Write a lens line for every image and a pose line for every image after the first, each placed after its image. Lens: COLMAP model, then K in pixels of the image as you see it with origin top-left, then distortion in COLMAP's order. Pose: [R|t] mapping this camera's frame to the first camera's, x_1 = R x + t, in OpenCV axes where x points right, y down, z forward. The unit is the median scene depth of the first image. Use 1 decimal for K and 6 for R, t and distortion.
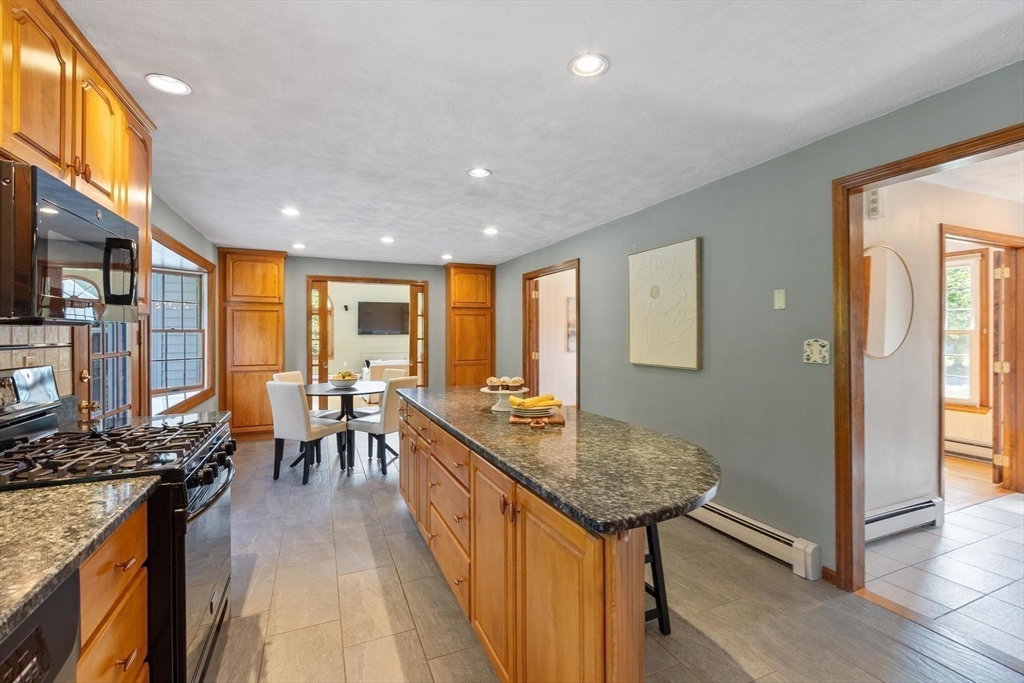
lens RADIAL K [[446.8, 0, 509.8], [0, 446.8, 332.1], [0, 0, 1]] dist [0.001095, -0.000487]
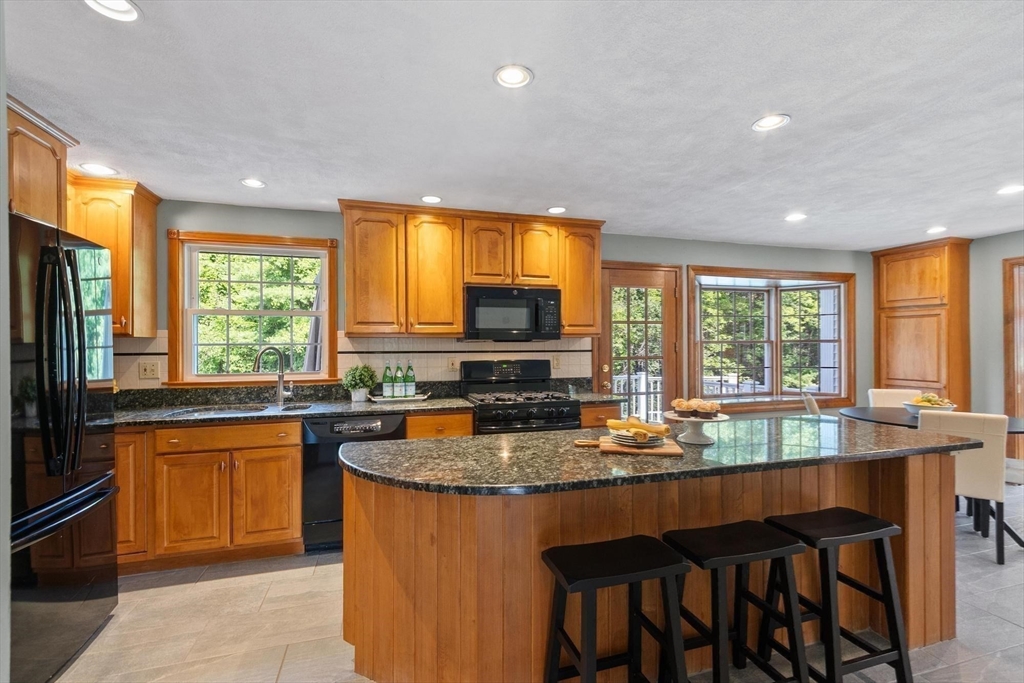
lens RADIAL K [[446.8, 0, 513.1], [0, 446.8, 344.1], [0, 0, 1]] dist [0.001095, -0.000487]
pose [[-0.118847, -0.001169, -0.992912, 0.363523], [0.009804, 0.999949, -0.002351, -0.000551], [0.992864, -0.010014, -0.118830, 0.348128]]
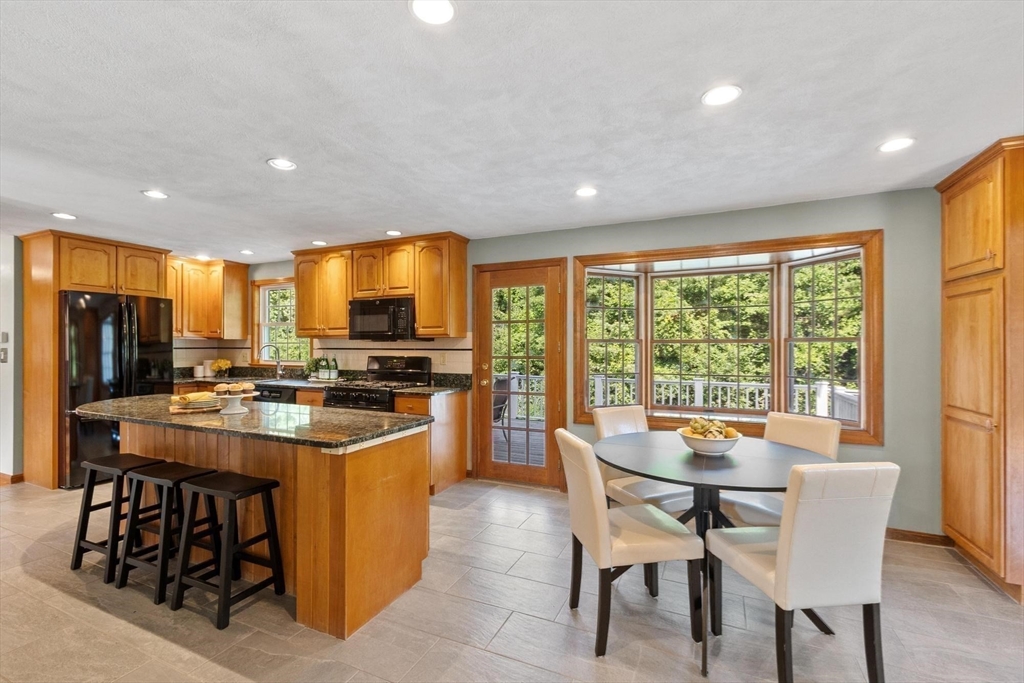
lens RADIAL K [[446.8, 0, 508.3], [0, 446.8, 346.4], [0, 0, 1]] dist [0.001095, -0.000487]
pose [[-0.743949, 0.002138, -0.668233, 0.102322], [0.003666, 0.999993, -0.000882, 0.005454], [0.668226, -0.003106, -0.743952, 1.026131]]
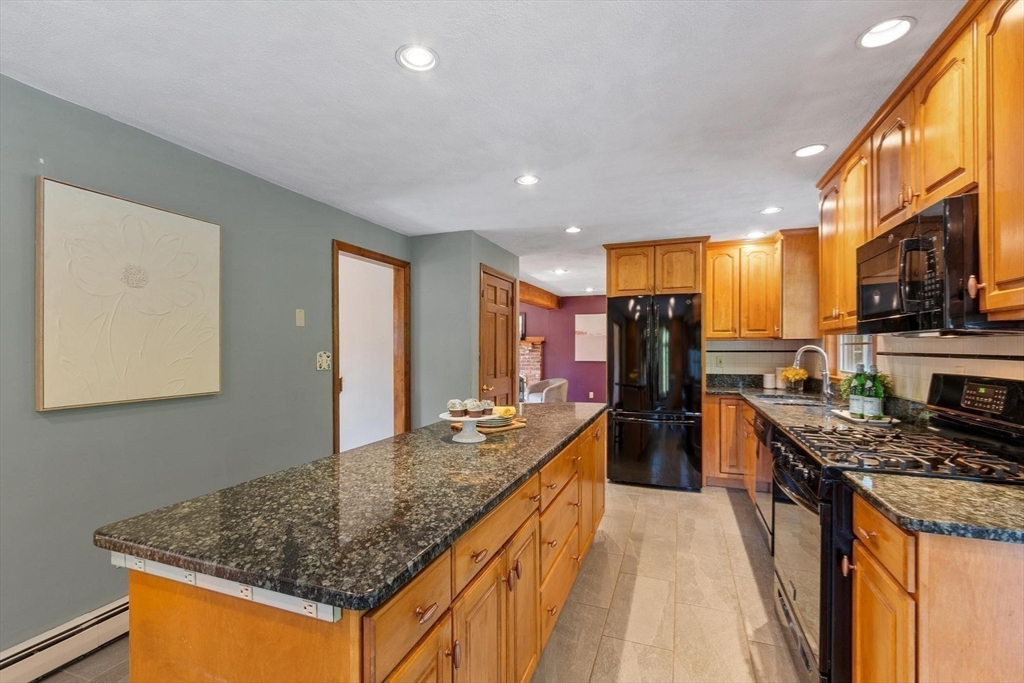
lens RADIAL K [[446.8, 0, 514.5], [0, 446.8, 348.1], [0, 0, 1]] dist [0.001095, -0.000487]
pose [[-0.723494, 0.000718, 0.690330, -0.280437], [-0.002143, 0.999992, -0.003286, 0.003730], [-0.690327, -0.003857, -0.723487, 0.684476]]
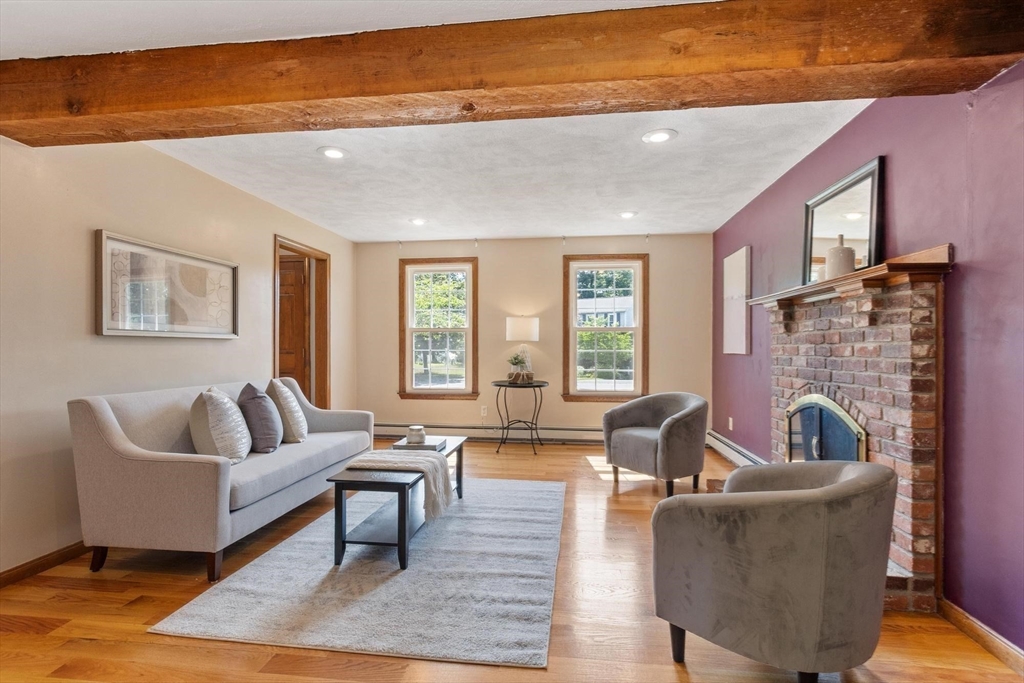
lens RADIAL K [[489.9, 0, 509.4], [0, 489.9, 345.7], [0, 0, 1]] dist [0.001752, -0.001670]
pose [[0.505493, 0.004968, 0.862816, 0.327699], [-0.005025, 0.999983, -0.002814, 0.034214], [-0.862816, -0.002913, 0.505509, -0.511150]]
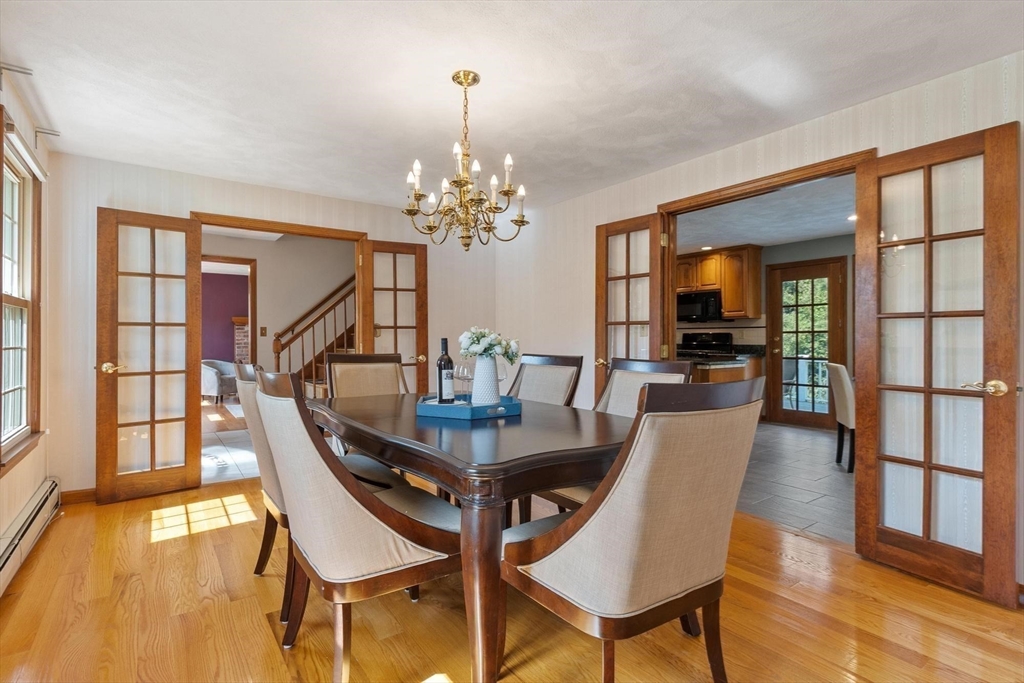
lens RADIAL K [[489.9, 0, 513.3], [0, 489.9, 336.3], [0, 0, 1]] dist [0.001752, -0.001670]
pose [[-0.978836, 0.001844, -0.204639, 0.461556], [0.002884, 0.999984, -0.004783, 0.036284], [0.204627, -0.005272, -0.978826, 1.429458]]
